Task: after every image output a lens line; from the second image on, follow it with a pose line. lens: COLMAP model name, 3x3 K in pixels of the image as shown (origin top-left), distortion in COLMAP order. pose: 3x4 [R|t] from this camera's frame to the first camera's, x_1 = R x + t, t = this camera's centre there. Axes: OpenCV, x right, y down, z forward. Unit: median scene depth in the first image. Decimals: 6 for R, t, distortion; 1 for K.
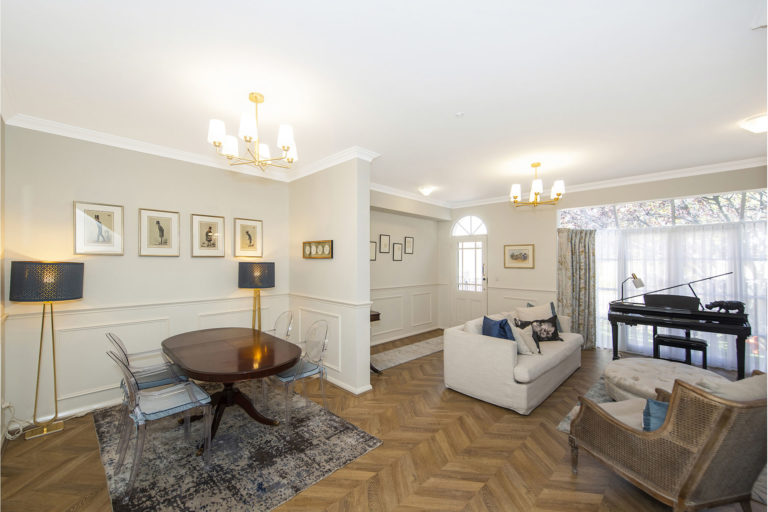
lens RADIAL K [[308.9, 0, 376.8], [0, 308.9, 263.3], [0, 0, 1]] dist [0.026682, 0.000024]
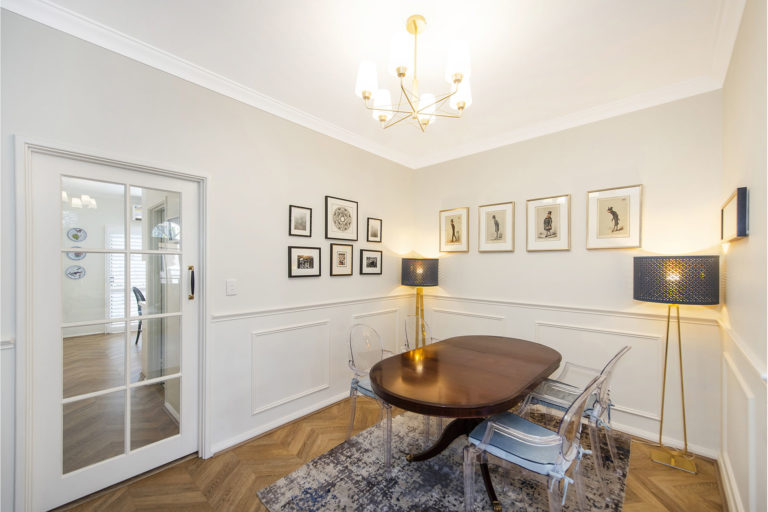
lens RADIAL K [[308.9, 0, 376.8], [0, 308.9, 263.3], [0, 0, 1]] dist [0.026682, 0.000024]
pose [[0.027455, 0.003541, -0.999617, 0.501062], [0.001685, 0.999992, 0.003589, 0.017977], [0.999622, -0.001783, 0.027449, 1.199117]]
